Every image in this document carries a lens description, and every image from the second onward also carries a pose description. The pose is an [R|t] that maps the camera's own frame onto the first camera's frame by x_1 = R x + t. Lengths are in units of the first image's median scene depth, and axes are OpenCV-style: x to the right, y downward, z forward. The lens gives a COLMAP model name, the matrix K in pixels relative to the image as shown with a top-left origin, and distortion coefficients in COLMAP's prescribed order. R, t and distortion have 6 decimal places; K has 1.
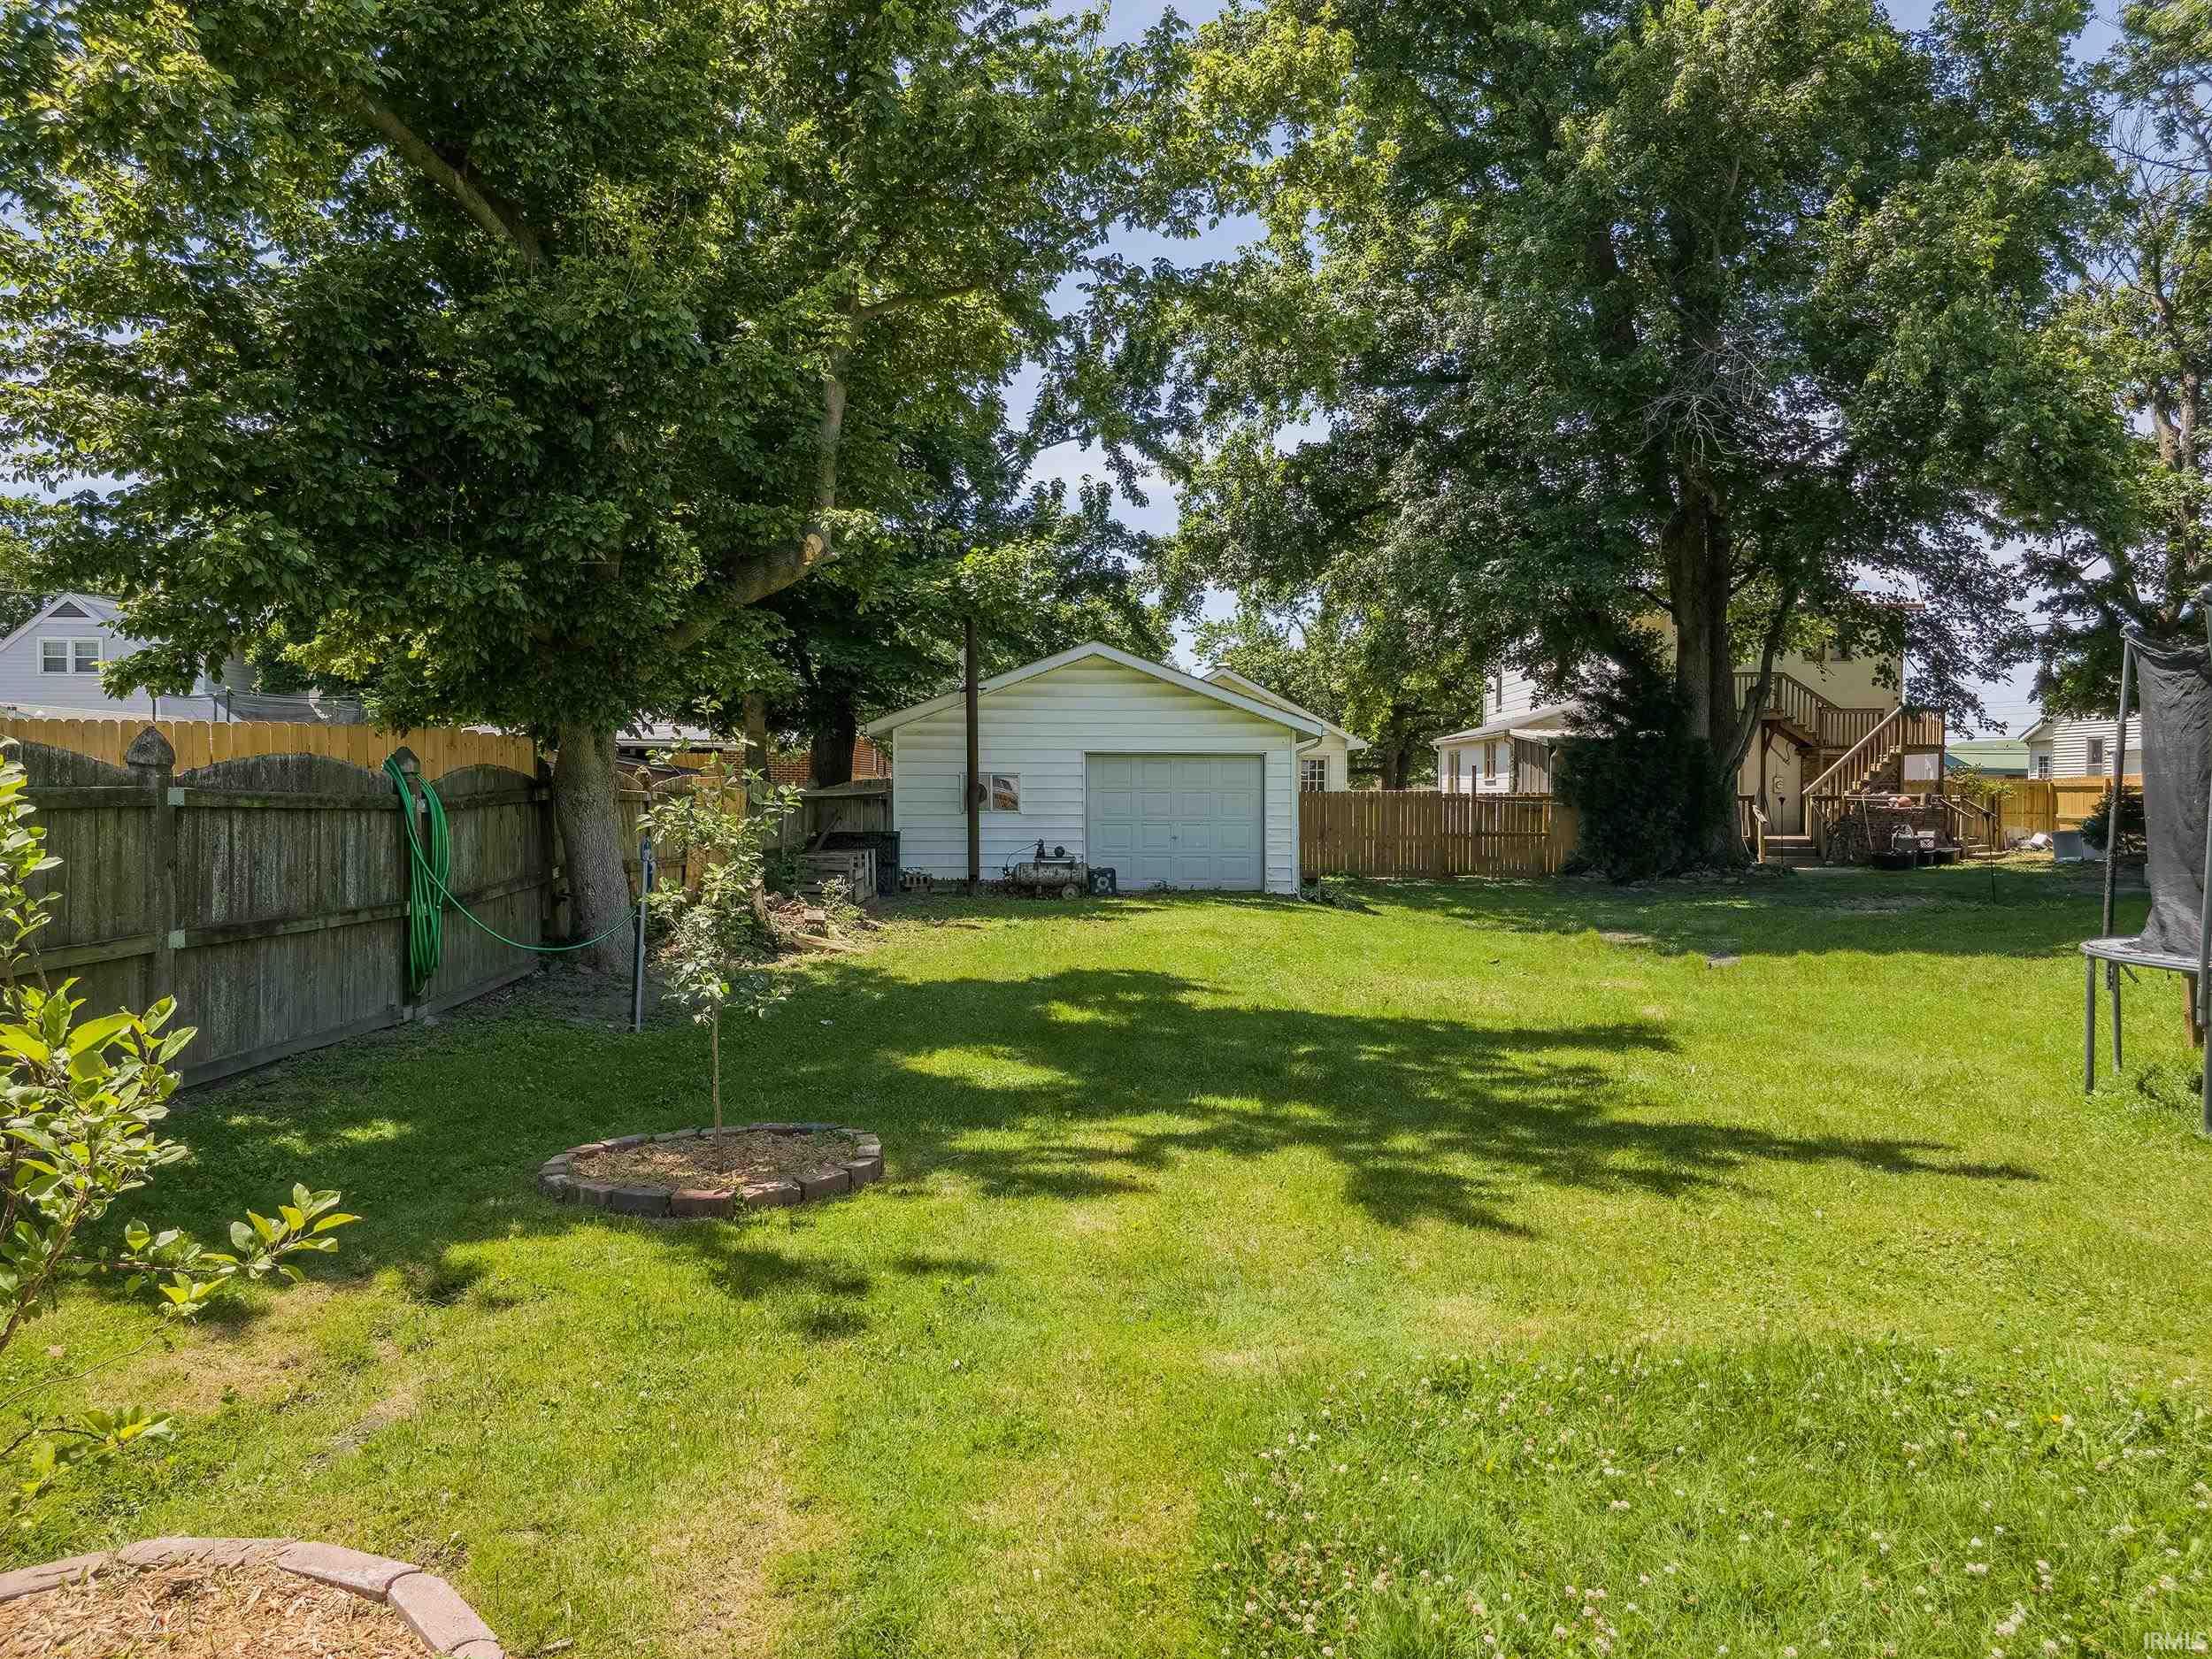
lens RADIAL K [[1439.9, 0, 1137.7], [0, 1439.9, 827.9], [0, 0, 1]] dist [0.058960, -0.060635]
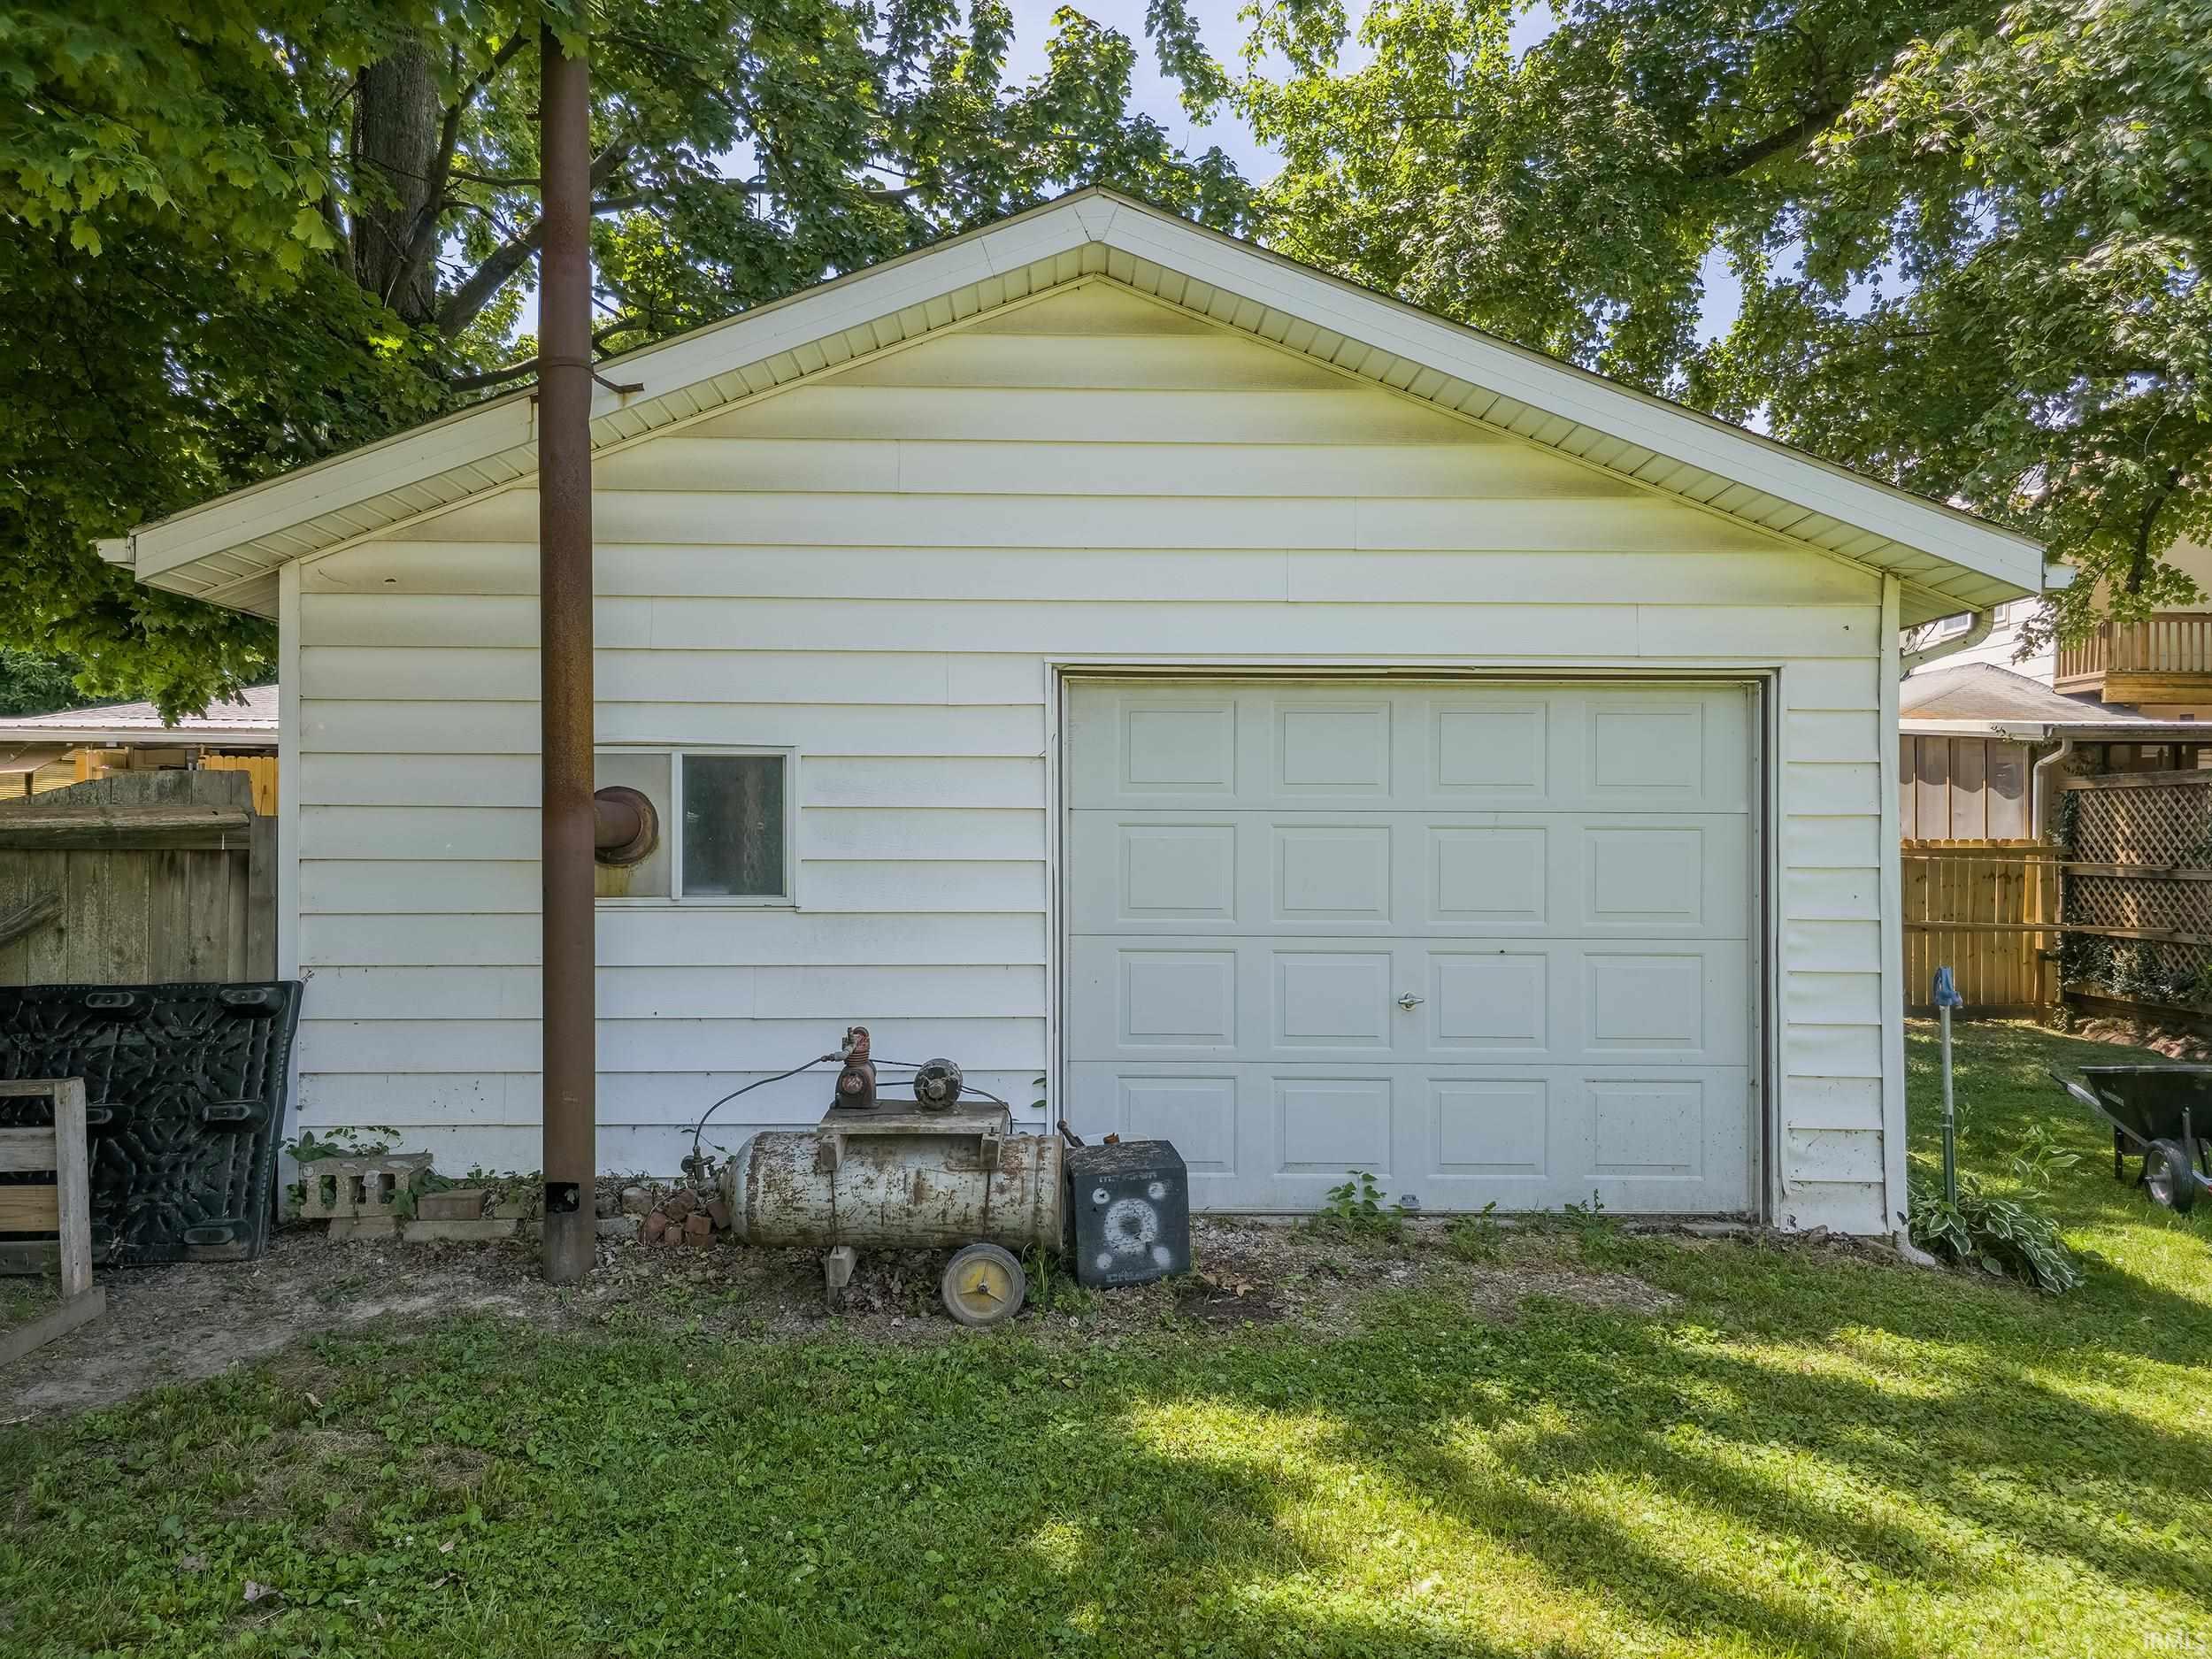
lens RADIAL K [[1439.9, 0, 1137.7], [0, 1439.9, 827.9], [0, 0, 1]] dist [0.058960, -0.060635]
pose [[0.999895, 0.003417, 0.014099, -0.026213], [-0.002909, 0.999351, -0.035890, -0.015024], [-0.014213, 0.035846, 0.999256, 0.759181]]
